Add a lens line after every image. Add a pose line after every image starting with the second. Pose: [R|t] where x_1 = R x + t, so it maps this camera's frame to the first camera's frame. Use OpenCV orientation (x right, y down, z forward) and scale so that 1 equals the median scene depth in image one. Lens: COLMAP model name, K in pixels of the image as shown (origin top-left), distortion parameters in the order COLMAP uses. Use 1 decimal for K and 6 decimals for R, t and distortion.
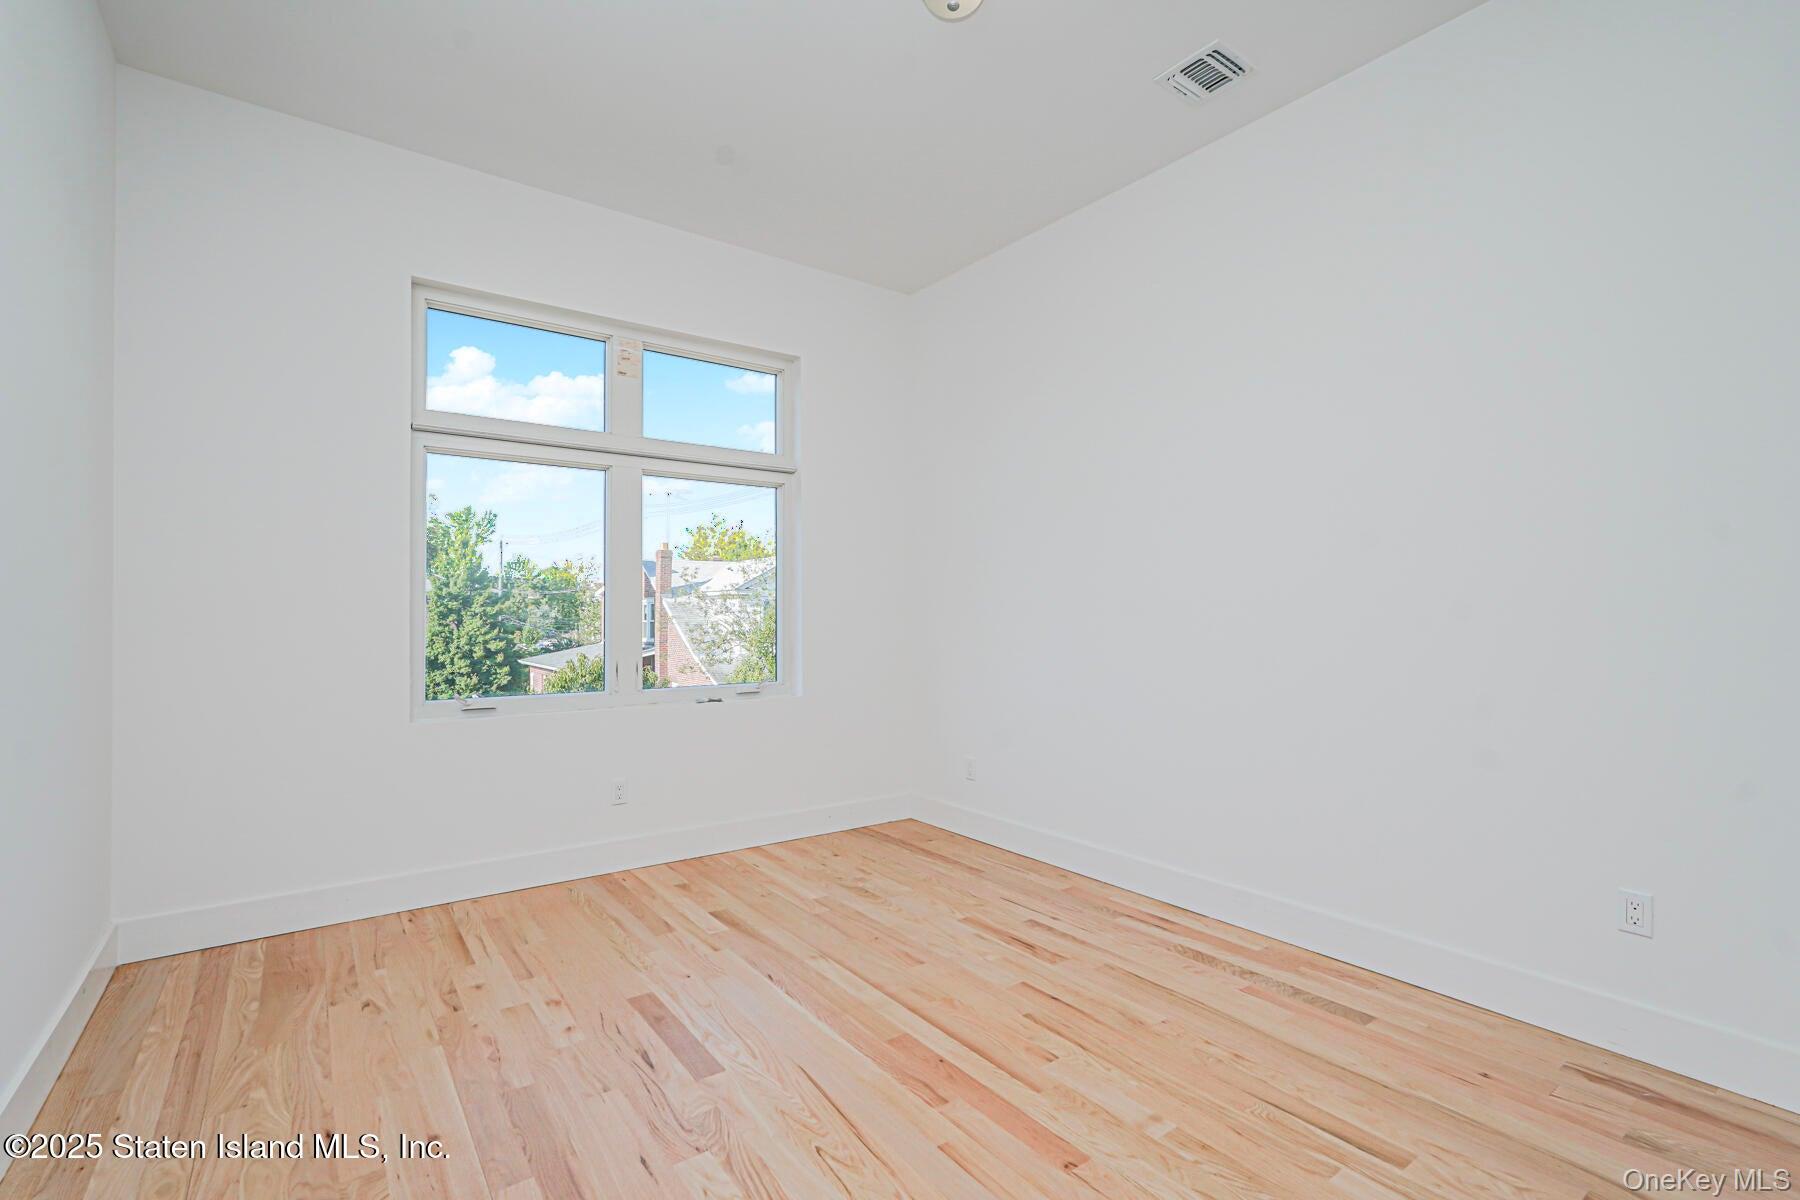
lens RADIAL K [[818.7, 0, 901.7], [0, 818.7, 604.6], [0, 0, 1]] dist [-0.011302, 0.006441]
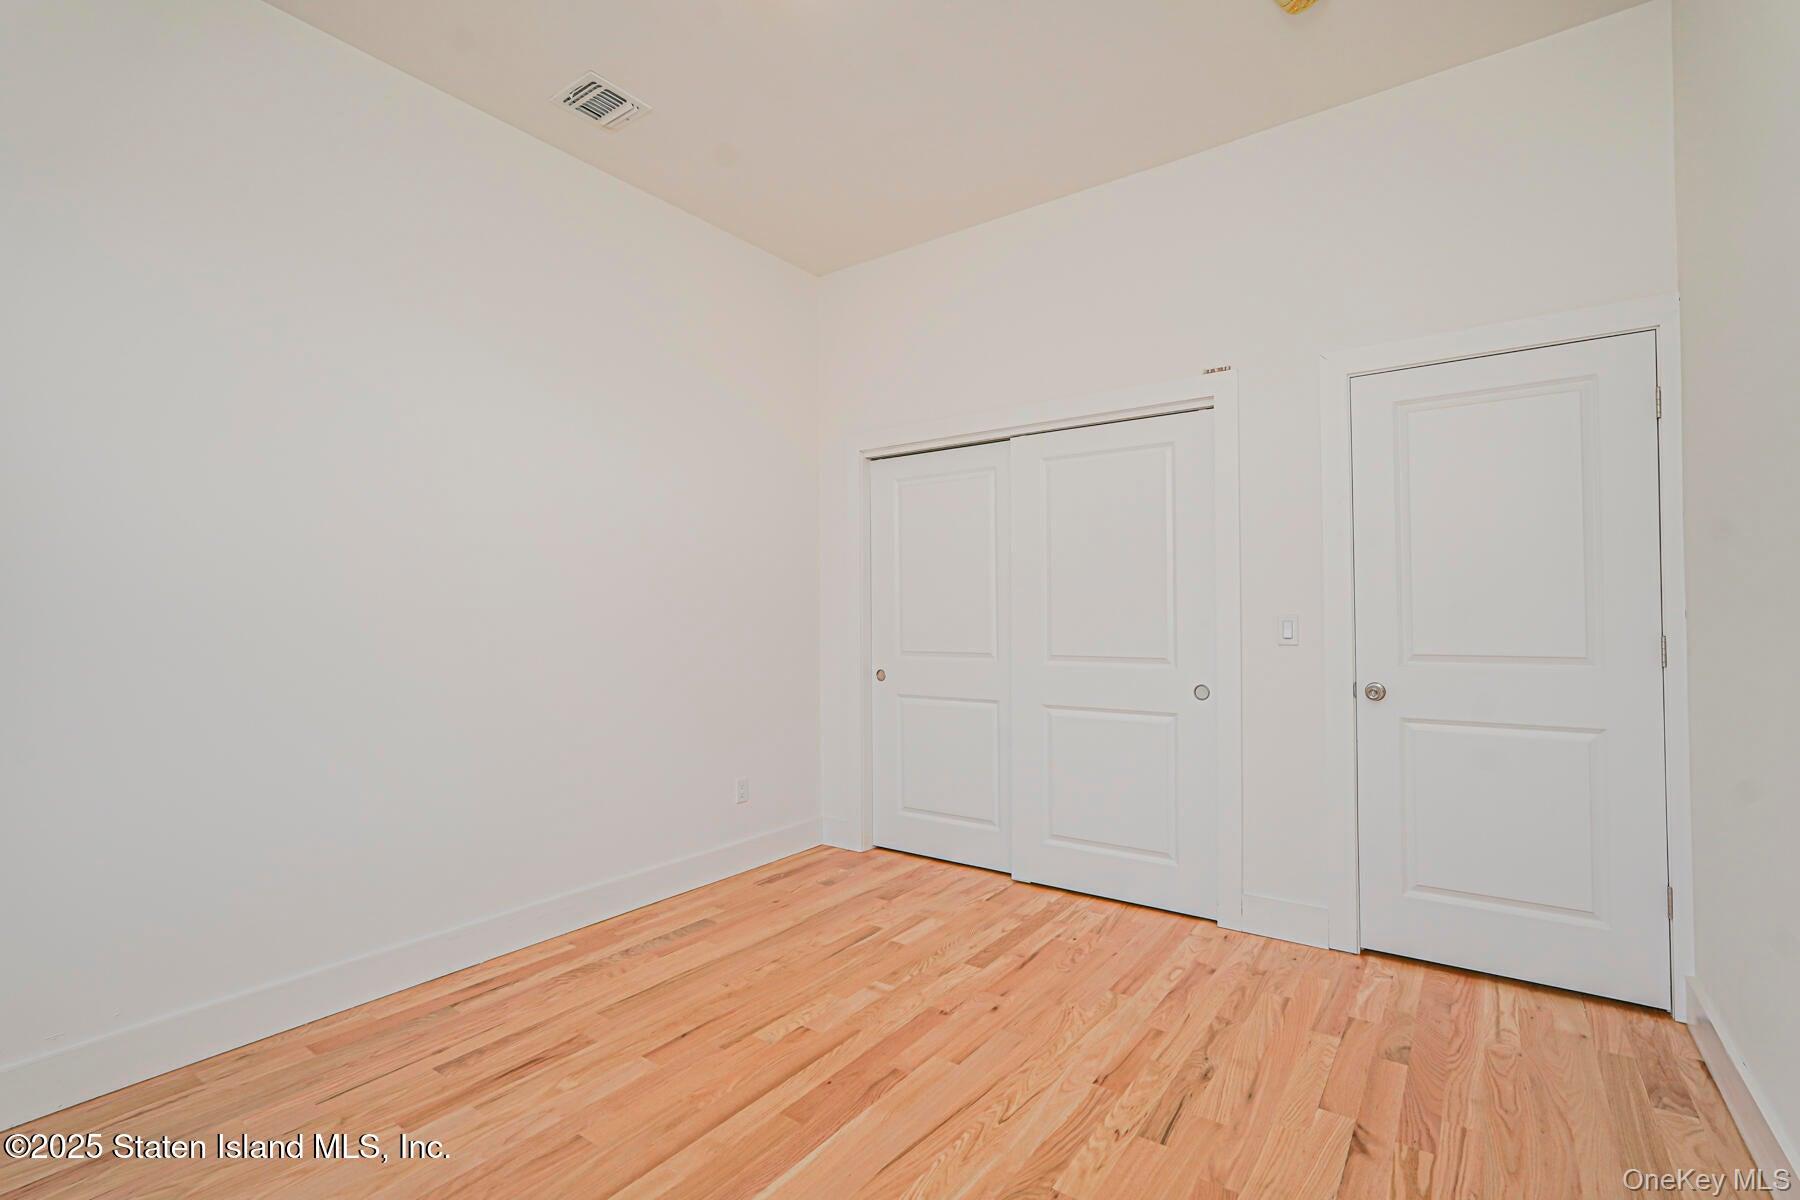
lens RADIAL K [[818.7, 0, 901.3], [0, 818.7, 603.0], [0, 0, 1]] dist [-0.011302, 0.006441]
pose [[-0.300992, 0.015640, 0.953498, -0.810501], [-0.002233, 0.999851, -0.017105, -0.001368], [-0.953624, -0.007277, -0.300913, 1.068860]]
